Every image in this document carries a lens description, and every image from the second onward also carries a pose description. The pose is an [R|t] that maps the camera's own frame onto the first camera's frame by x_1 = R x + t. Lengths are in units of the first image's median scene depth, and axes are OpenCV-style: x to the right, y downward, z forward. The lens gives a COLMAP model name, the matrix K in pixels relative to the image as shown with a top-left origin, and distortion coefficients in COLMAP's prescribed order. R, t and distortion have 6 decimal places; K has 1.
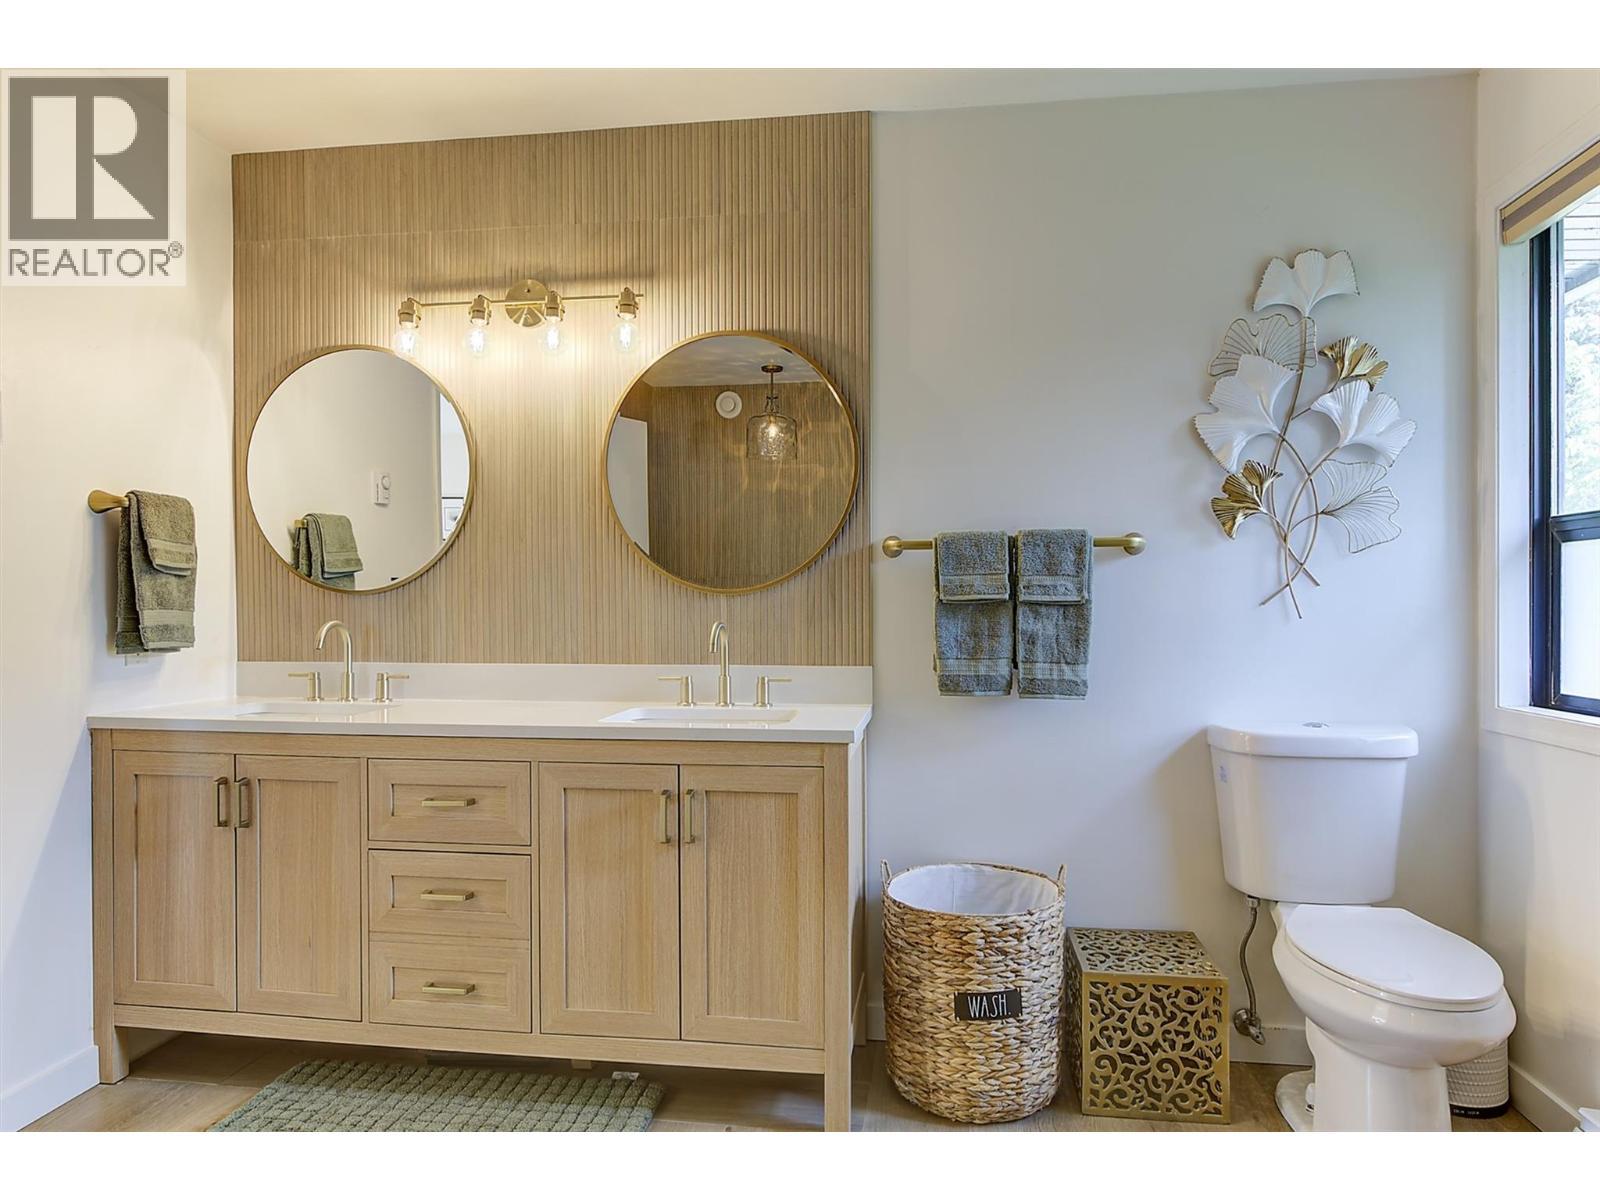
lens RADIAL K [[802.4, 0, 797.5], [0, 802.4, 607.7], [0, 0, 1]] dist [0.001990, 0.000210]
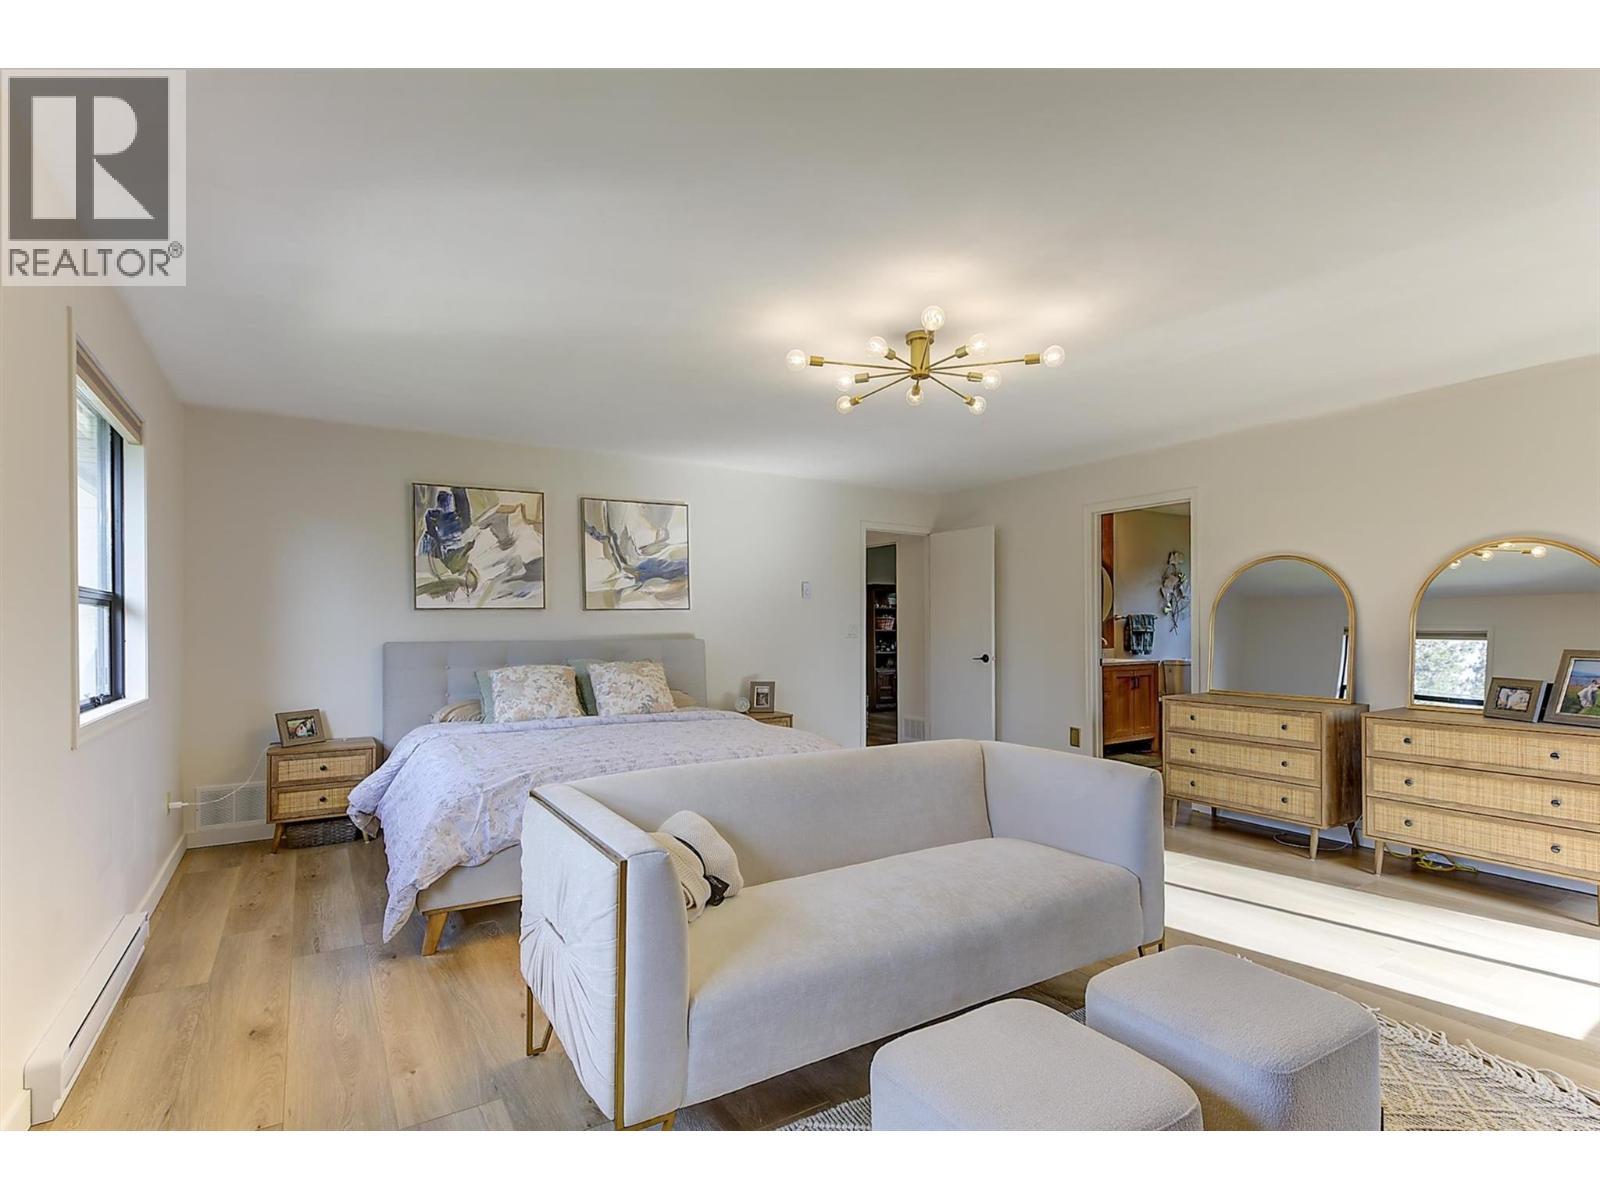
lens RADIAL K [[802.4, 0, 797.5], [0, 802.4, 607.7], [0, 0, 1]] dist [0.001990, 0.000210]
pose [[0.754886, 0.002983, 0.655849, -3.817377], [0.008478, 0.999862, -0.014306, -0.089418], [-0.655801, 0.016360, 0.754757, -0.965293]]
